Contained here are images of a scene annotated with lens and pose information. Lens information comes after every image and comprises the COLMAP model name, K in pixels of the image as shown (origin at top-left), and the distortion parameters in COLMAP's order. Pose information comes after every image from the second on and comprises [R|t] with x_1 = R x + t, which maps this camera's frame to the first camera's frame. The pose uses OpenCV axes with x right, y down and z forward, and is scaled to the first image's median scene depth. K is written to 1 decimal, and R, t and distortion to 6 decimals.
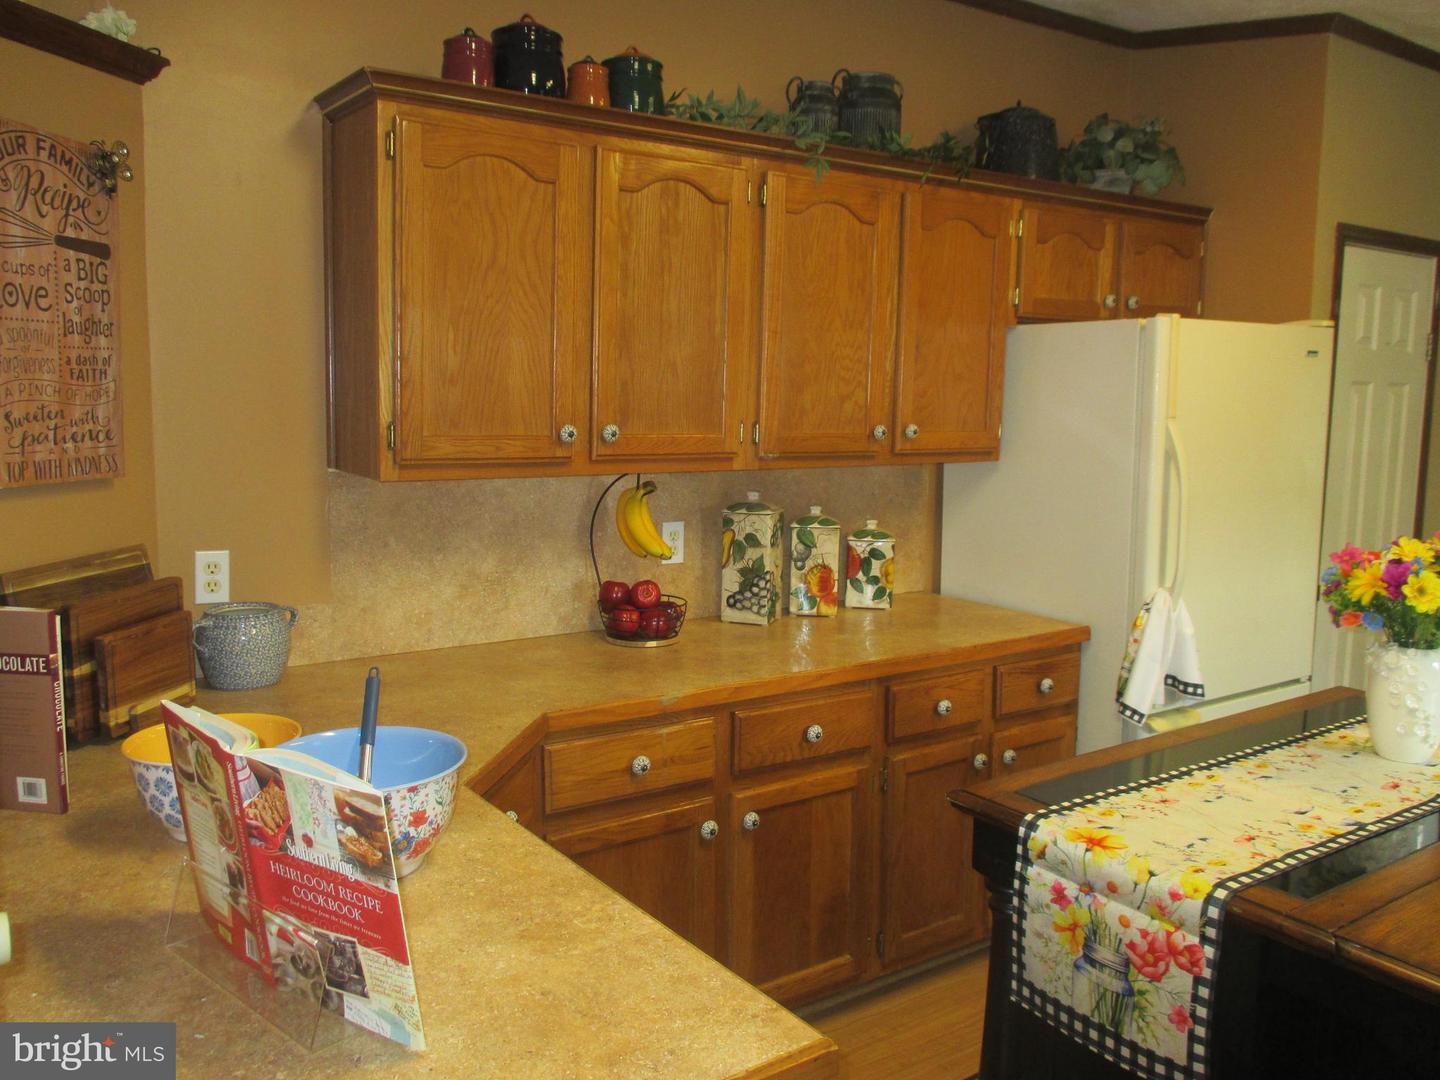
lens RADIAL K [[1176.1, 0, 715.6], [0, 1176.1, 537.7], [0, 0, 1]] dist [-0.038981, 0.002682]
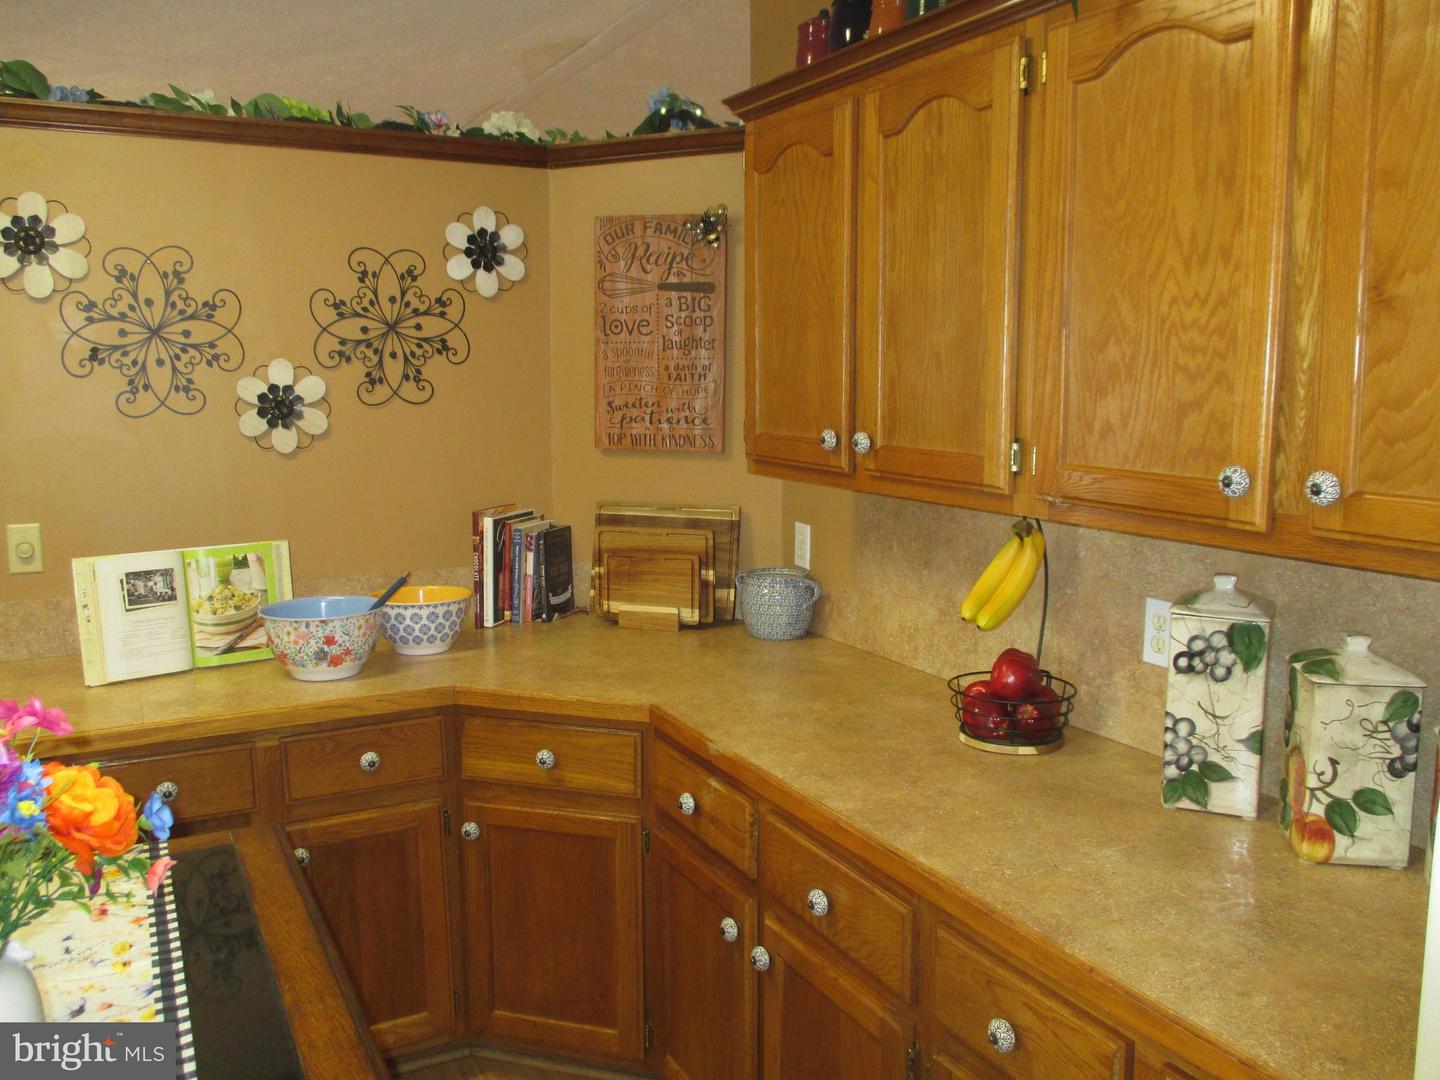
lens RADIAL K [[1176.1, 0, 715.6], [0, 1176.1, 537.7], [0, 0, 1]] dist [-0.038981, 0.002682]
pose [[-0.123644, 0.121357, -0.984878, 0.918333], [-0.130401, 0.981900, 0.137361, -0.153689], [0.983721, 0.145413, -0.105581, 1.247697]]
